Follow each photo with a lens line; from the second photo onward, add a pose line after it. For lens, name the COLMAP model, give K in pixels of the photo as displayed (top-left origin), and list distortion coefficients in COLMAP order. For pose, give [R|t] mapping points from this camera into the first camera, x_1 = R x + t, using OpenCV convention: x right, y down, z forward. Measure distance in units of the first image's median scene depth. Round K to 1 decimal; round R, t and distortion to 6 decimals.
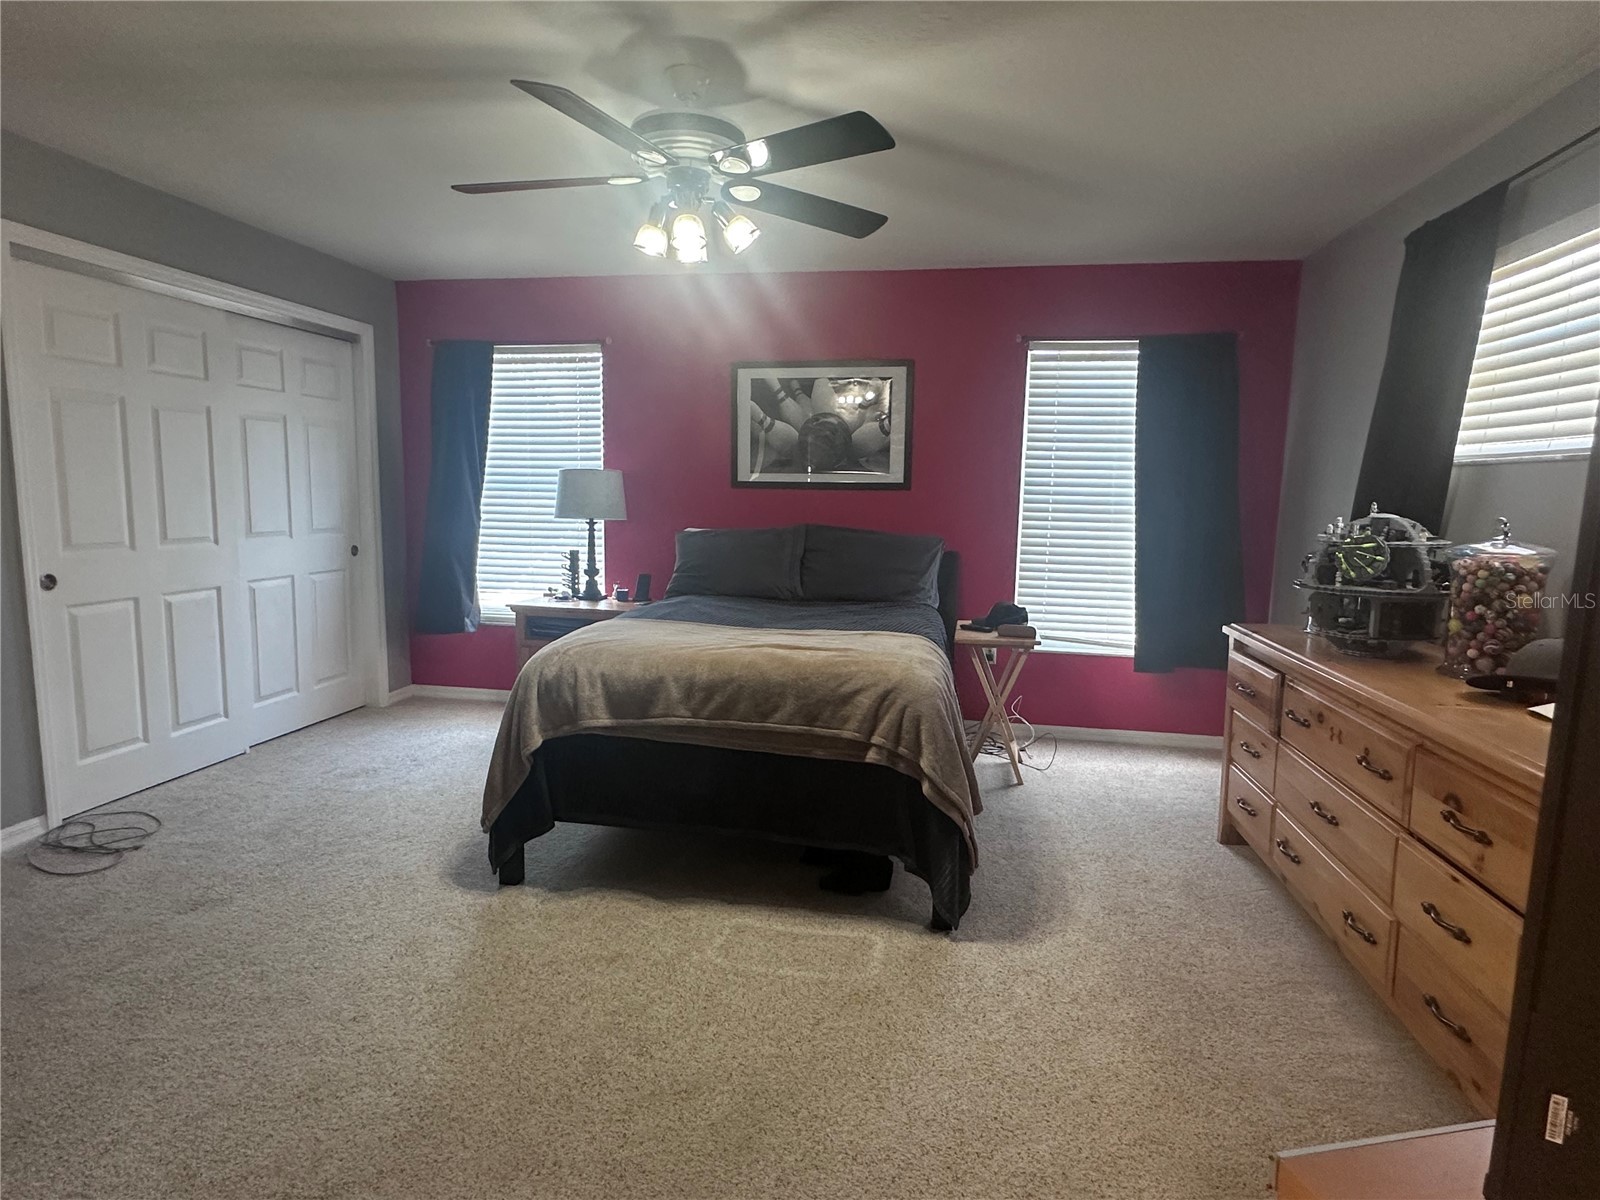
lens RADIAL K [[885.4, 0, 798.0], [0, 885.4, 599.0], [0, 0, 1]] dist [-0.005596, 0.004730]
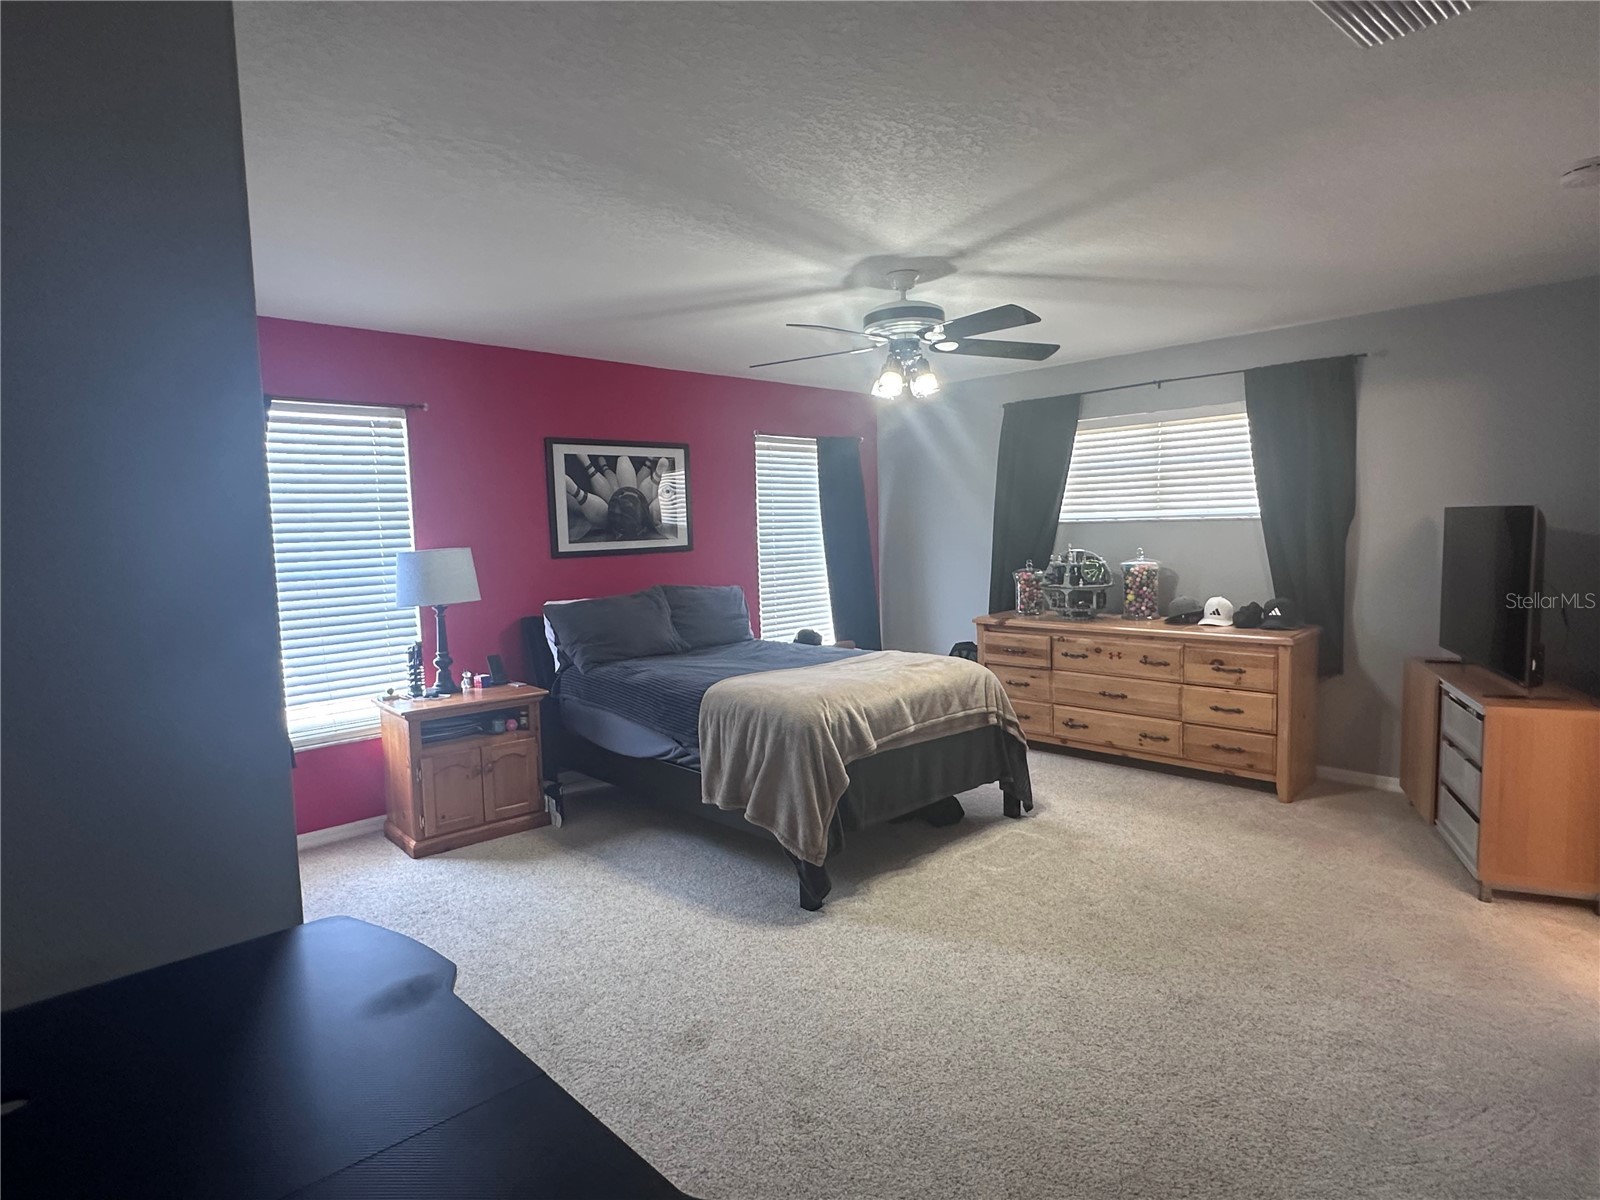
lens RADIAL K [[885.4, 0, 791.4], [0, 885.4, 599.3], [0, 0, 1]] dist [-0.005596, 0.004730]
pose [[0.579150, -0.101509, 0.808876, -0.775397], [0.138221, 0.990079, 0.025284, -0.070037], [-0.803418, 0.097160, 0.587435, 0.191898]]
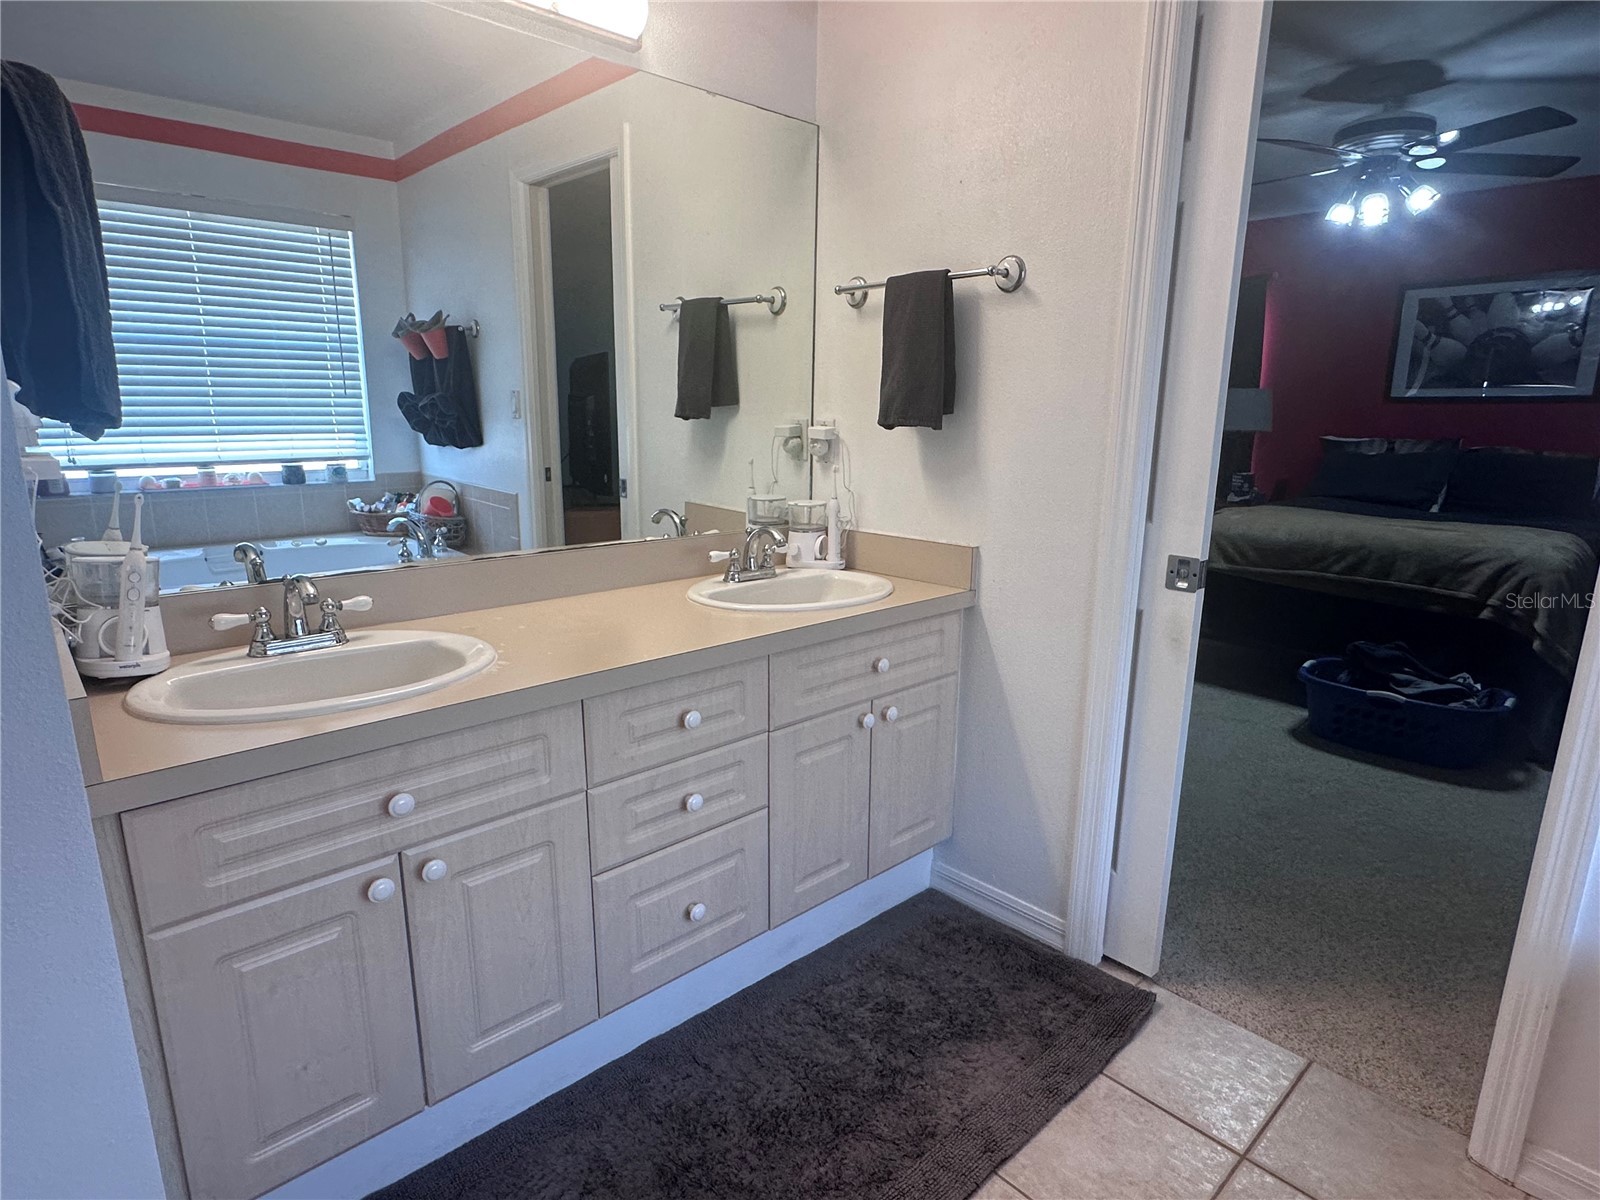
lens RADIAL K [[885.4, 0, 793.5], [0, 885.4, 609.0], [0, 0, 1]] dist [-0.005596, 0.004730]
pose [[0.796579, 0.126001, -0.591257, 0.023640], [-0.069114, 0.990607, 0.117992, 0.050600], [0.600570, -0.053126, 0.797805, -0.337407]]
